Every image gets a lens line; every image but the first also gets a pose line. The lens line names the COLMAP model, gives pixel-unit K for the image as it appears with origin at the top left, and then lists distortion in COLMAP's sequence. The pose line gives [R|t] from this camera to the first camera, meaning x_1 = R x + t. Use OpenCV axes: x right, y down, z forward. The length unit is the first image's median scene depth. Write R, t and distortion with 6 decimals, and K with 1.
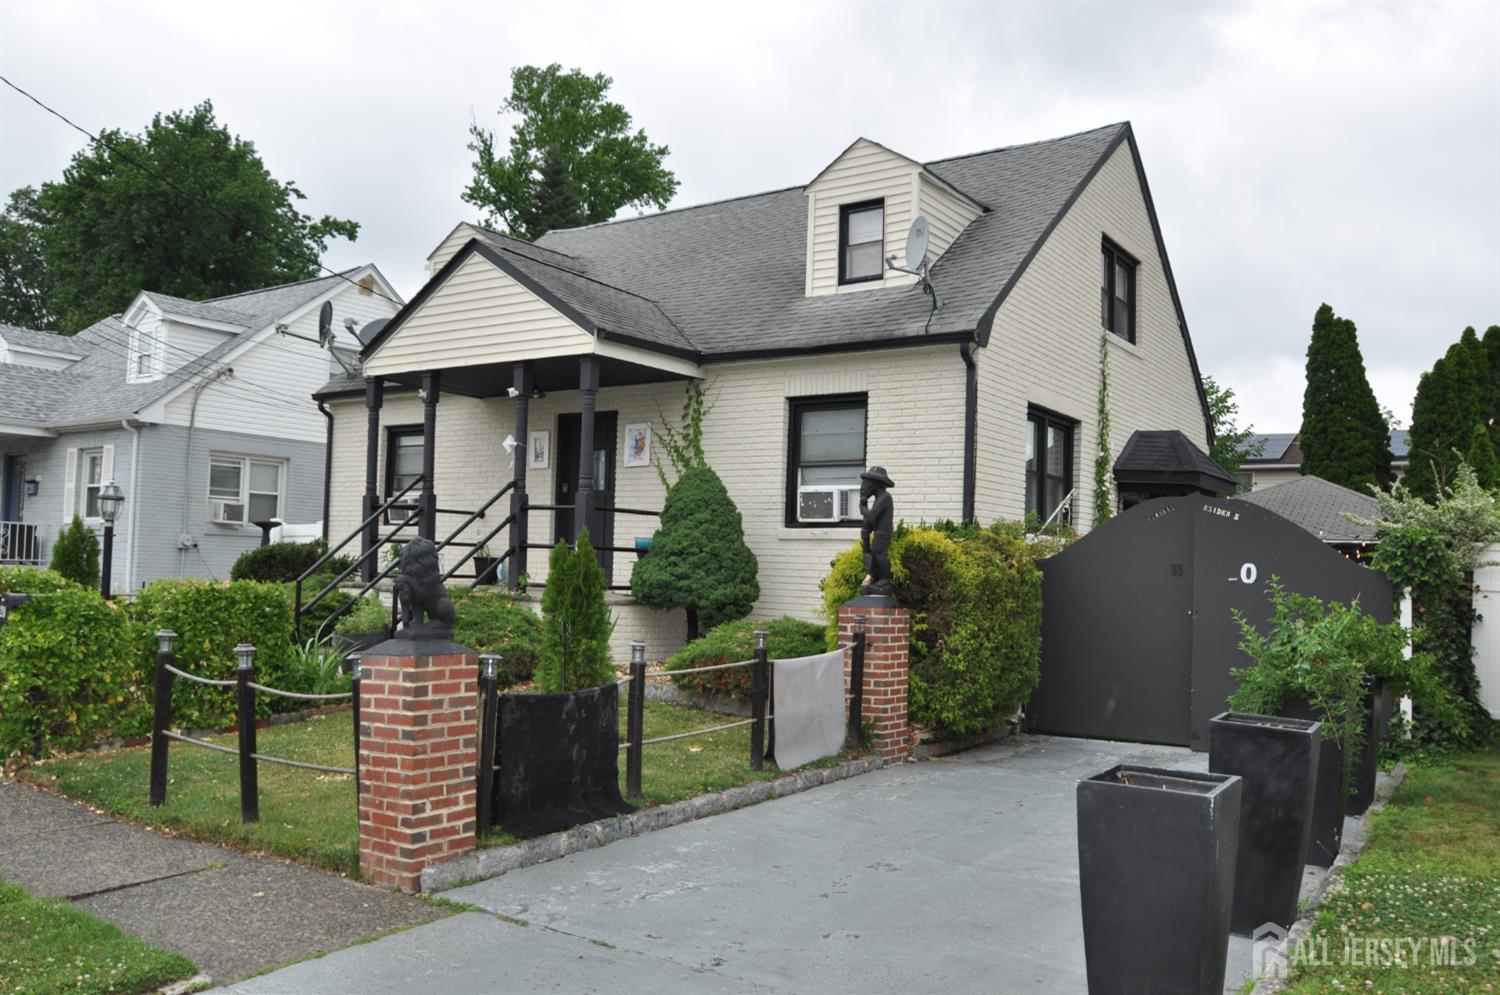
lens RADIAL K [[1178.6, 0, 750.0], [0, 1178.6, 497.5], [0, 0, 1]] dist [-0.031974, -0.002824]
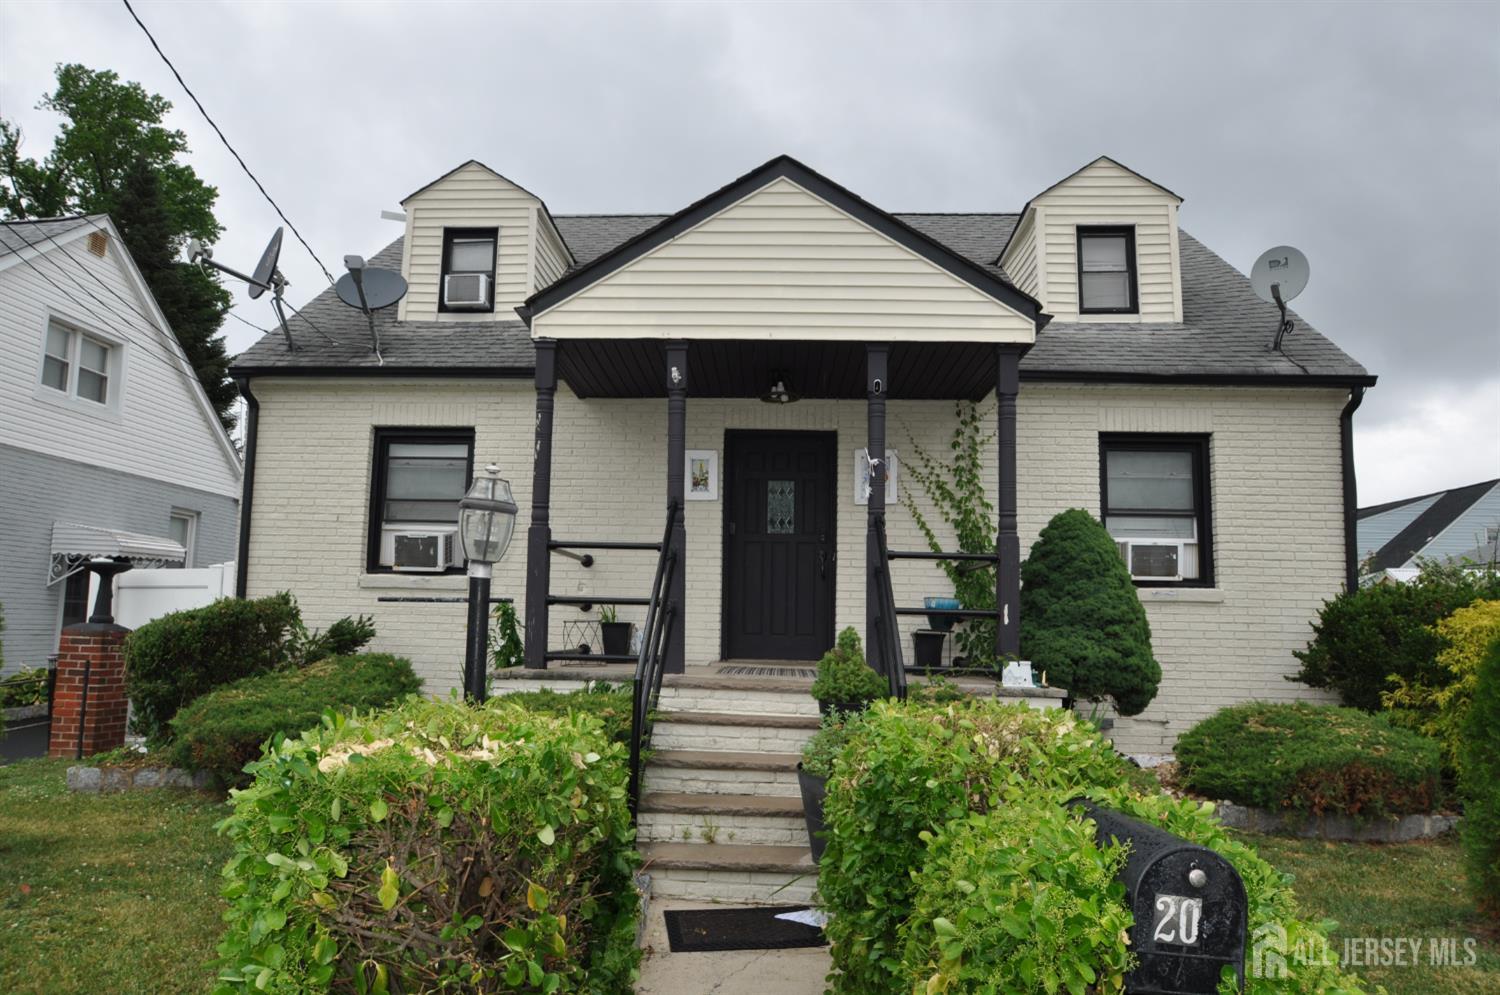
lens RADIAL K [[954.8, 0, 747.8], [0, 954.8, 514.8], [0, 0, 1]] dist [-0.029225, -0.002955]
pose [[0.851077, 0.046503, 0.522977, -0.384456], [-0.026660, 0.998613, -0.045410, 0.008508], [-0.524363, 0.024705, 0.851136, 0.397552]]
